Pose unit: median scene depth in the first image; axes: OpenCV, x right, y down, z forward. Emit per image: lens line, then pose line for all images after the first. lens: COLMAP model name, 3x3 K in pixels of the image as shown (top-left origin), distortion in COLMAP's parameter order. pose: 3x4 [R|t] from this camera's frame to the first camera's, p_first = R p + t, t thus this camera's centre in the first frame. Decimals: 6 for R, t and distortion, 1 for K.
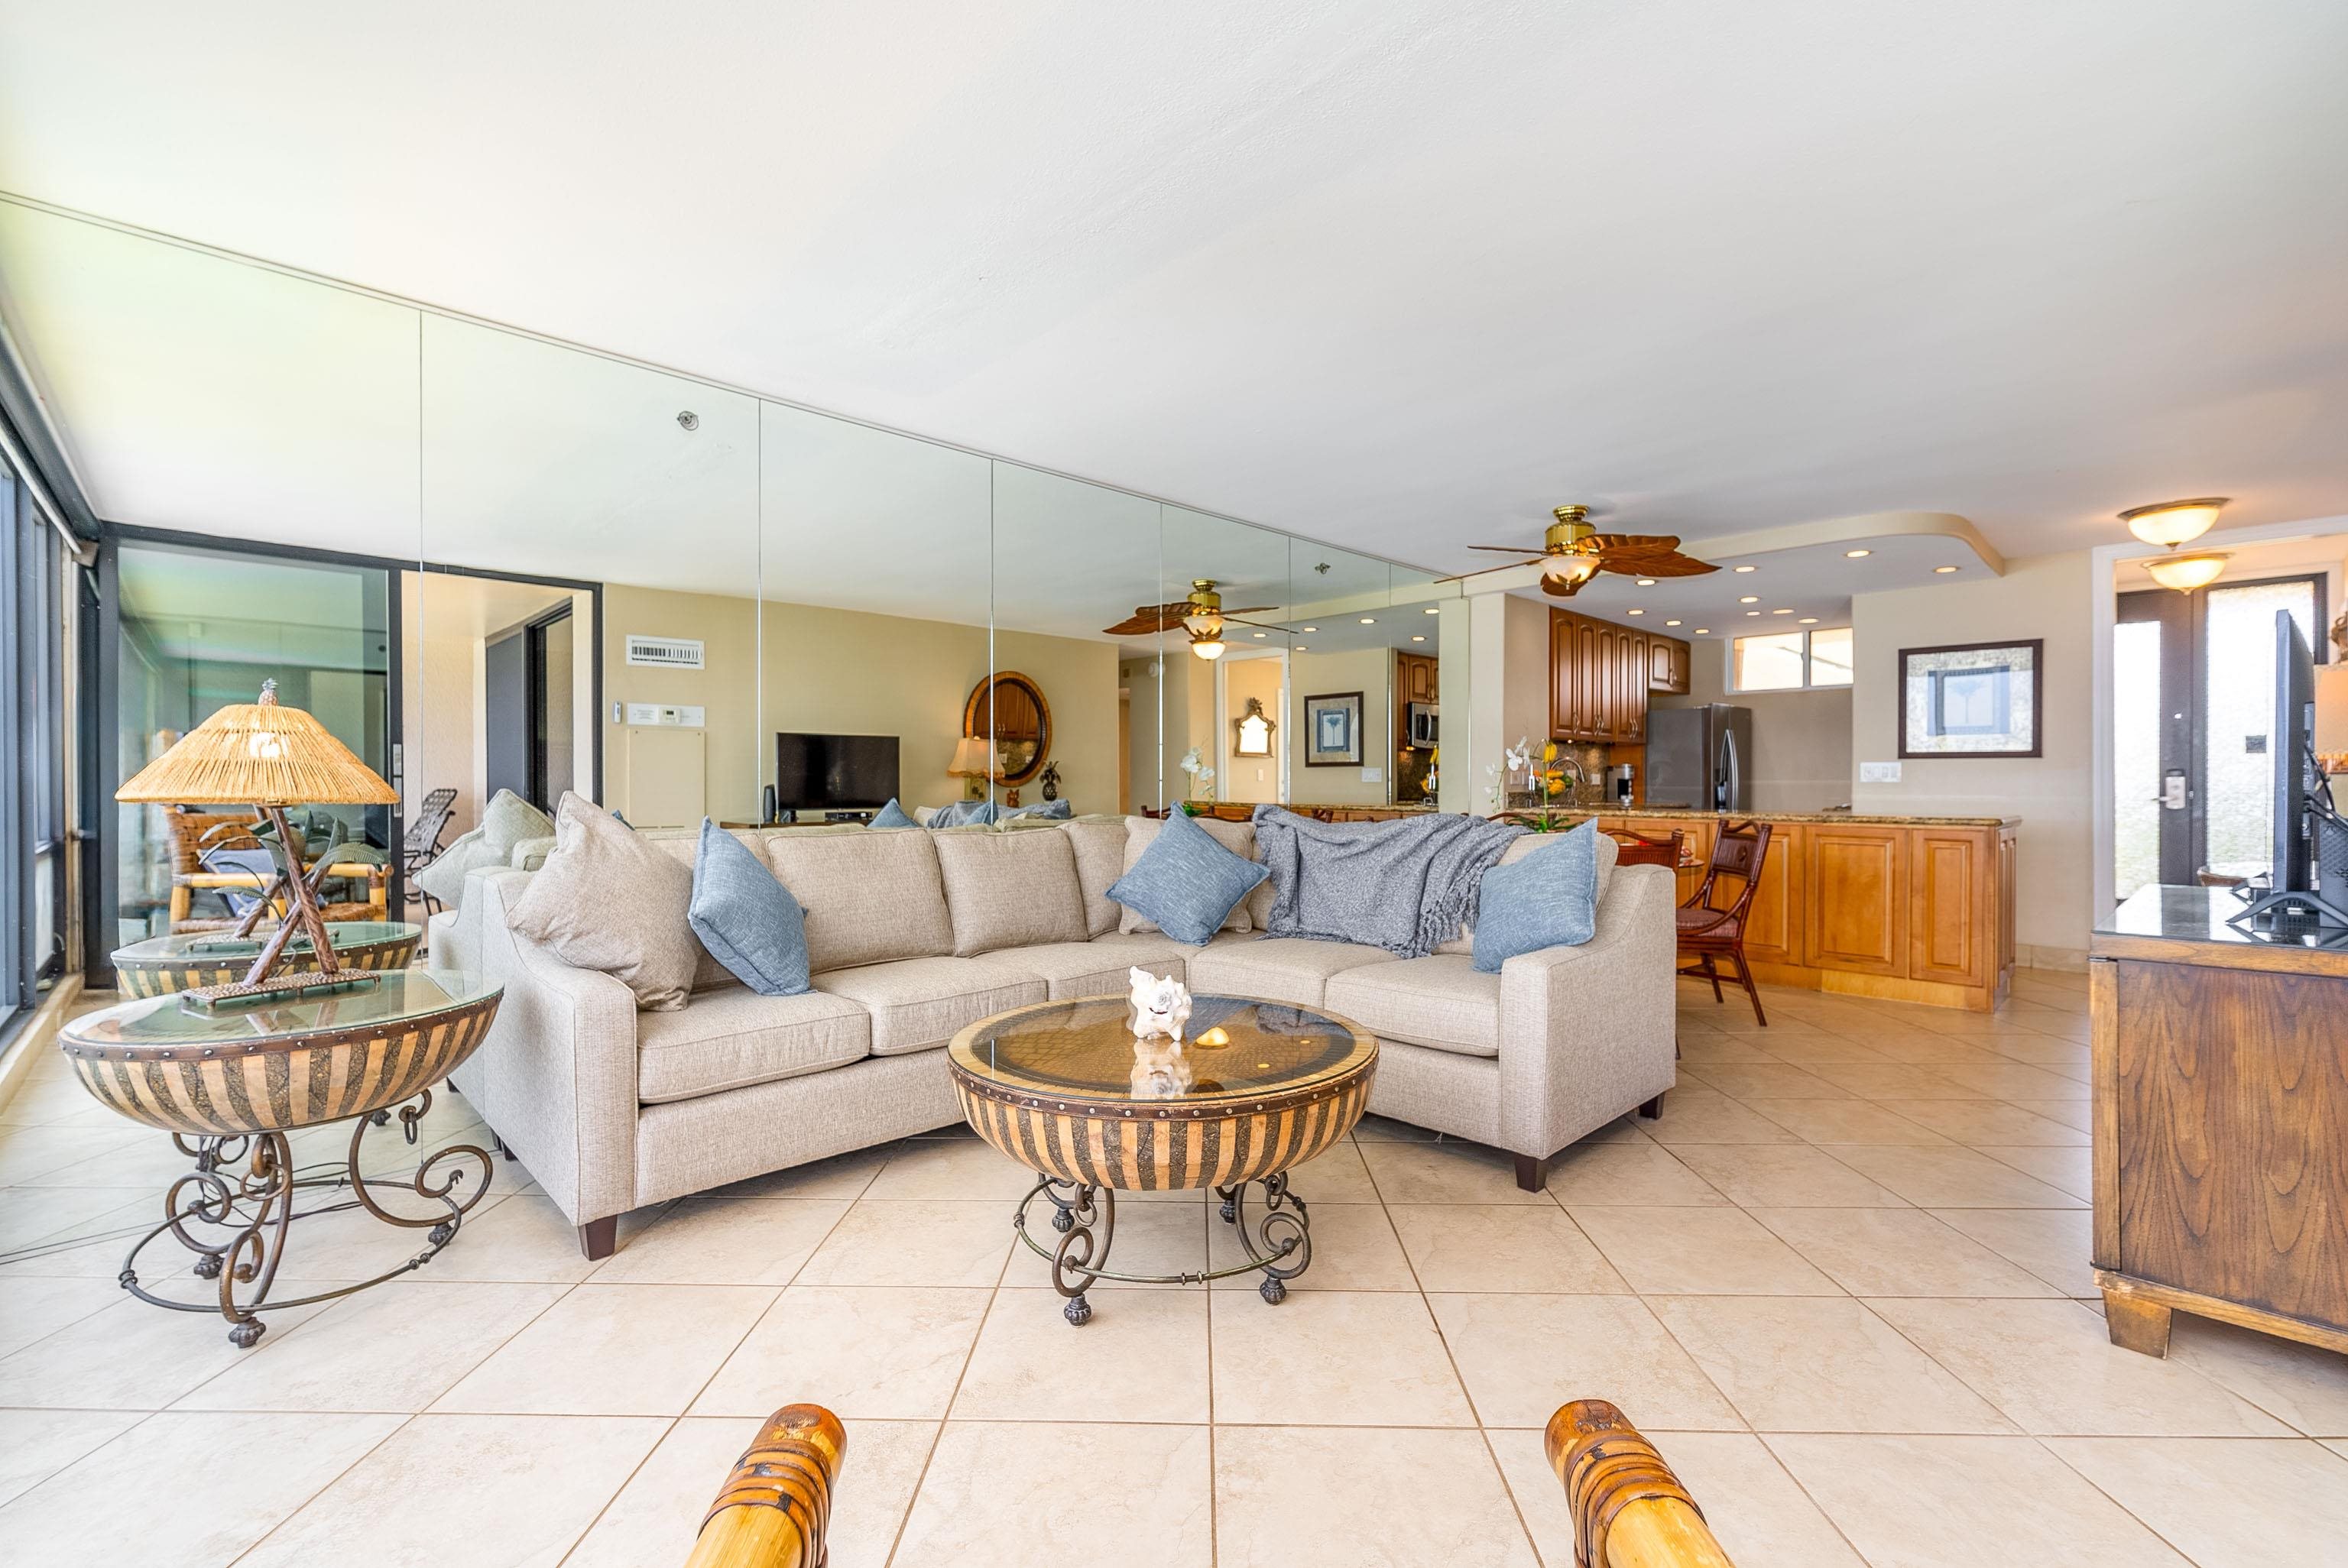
lens RADIAL K [[1020.1, 0, 1175.4], [0, 1020.1, 785.6], [0, 0, 1]] dist [0.001694, 0.000519]
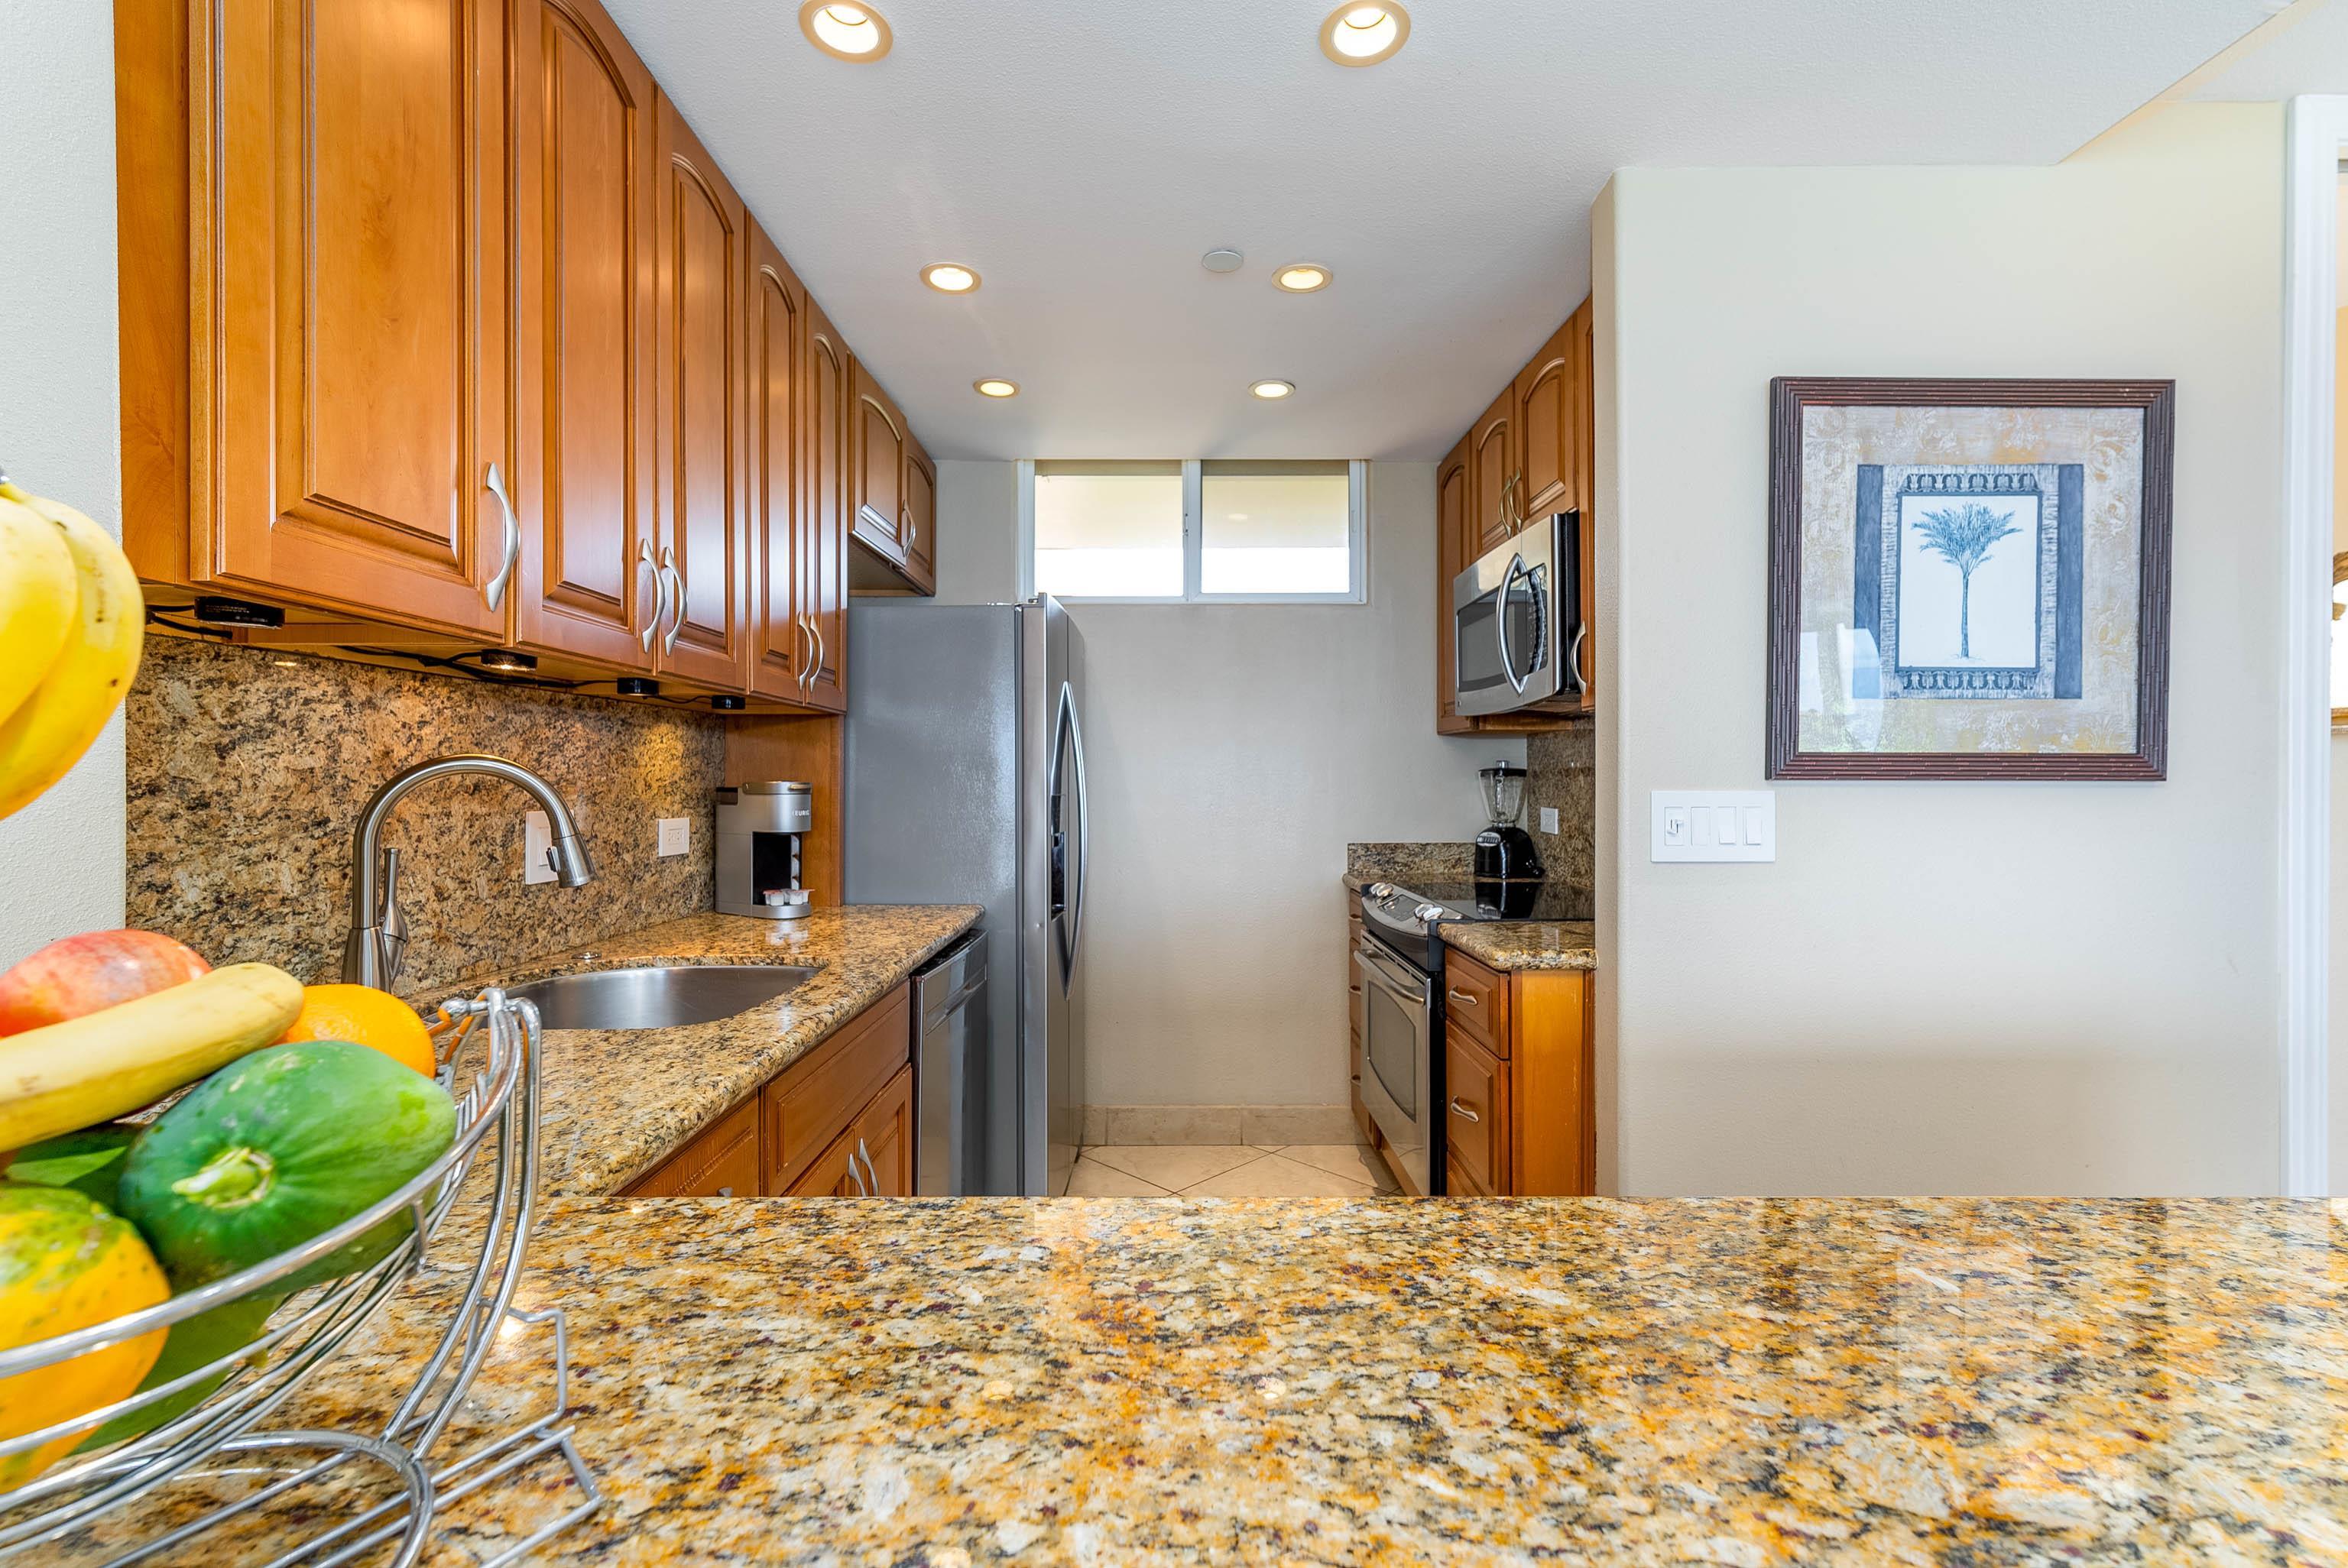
lens RADIAL K [[1020.1, 0, 1177.6], [0, 1020.1, 781.0], [0, 0, 1]] dist [0.001694, 0.000519]
pose [[0.687640, -0.001412, 0.726051, 0.398336], [0.003527, 0.999993, -0.001396, -0.025651], [-0.726044, 0.003521, 0.687640, 0.929218]]
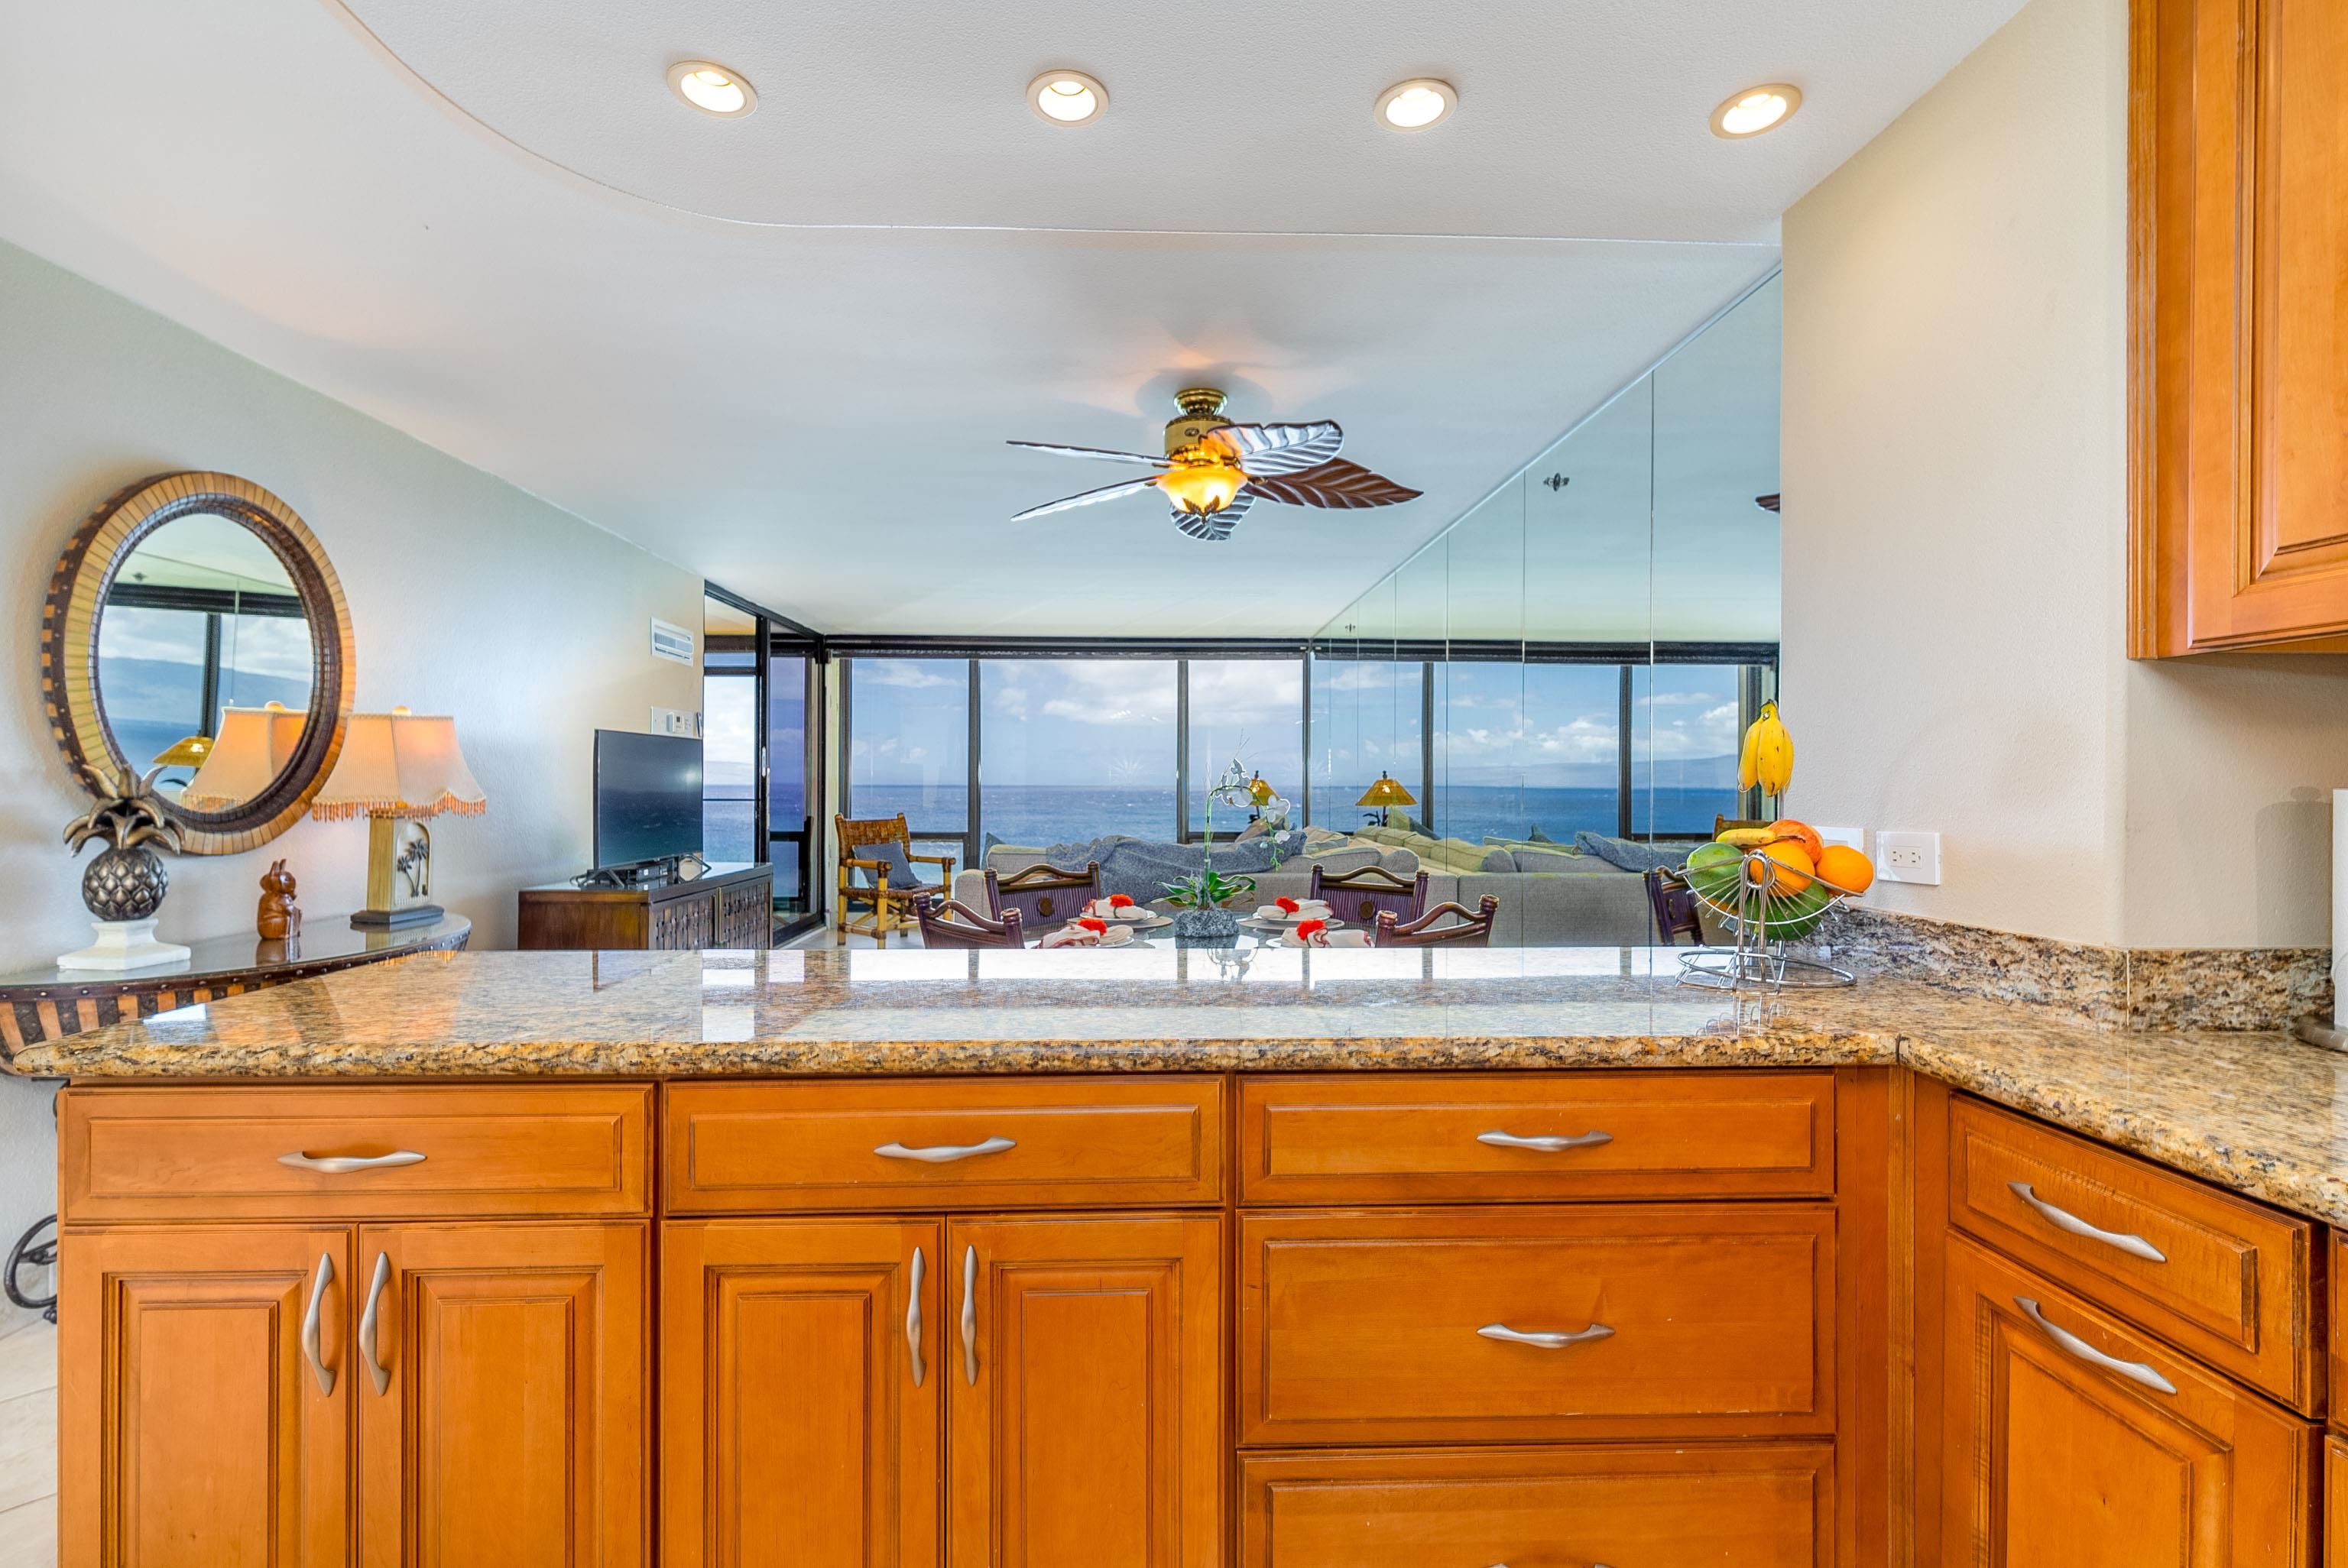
lens RADIAL K [[1014.6, 0, 1178.8], [0, 1014.6, 790.9], [0, 0, 1]] dist [0.002857, 0.000102]
pose [[-0.659539, 0.001247, -0.751669, 0.672271], [-0.008960, 0.999915, 0.009520, -0.025210], [0.751617, 0.013014, -0.659471, 1.089458]]
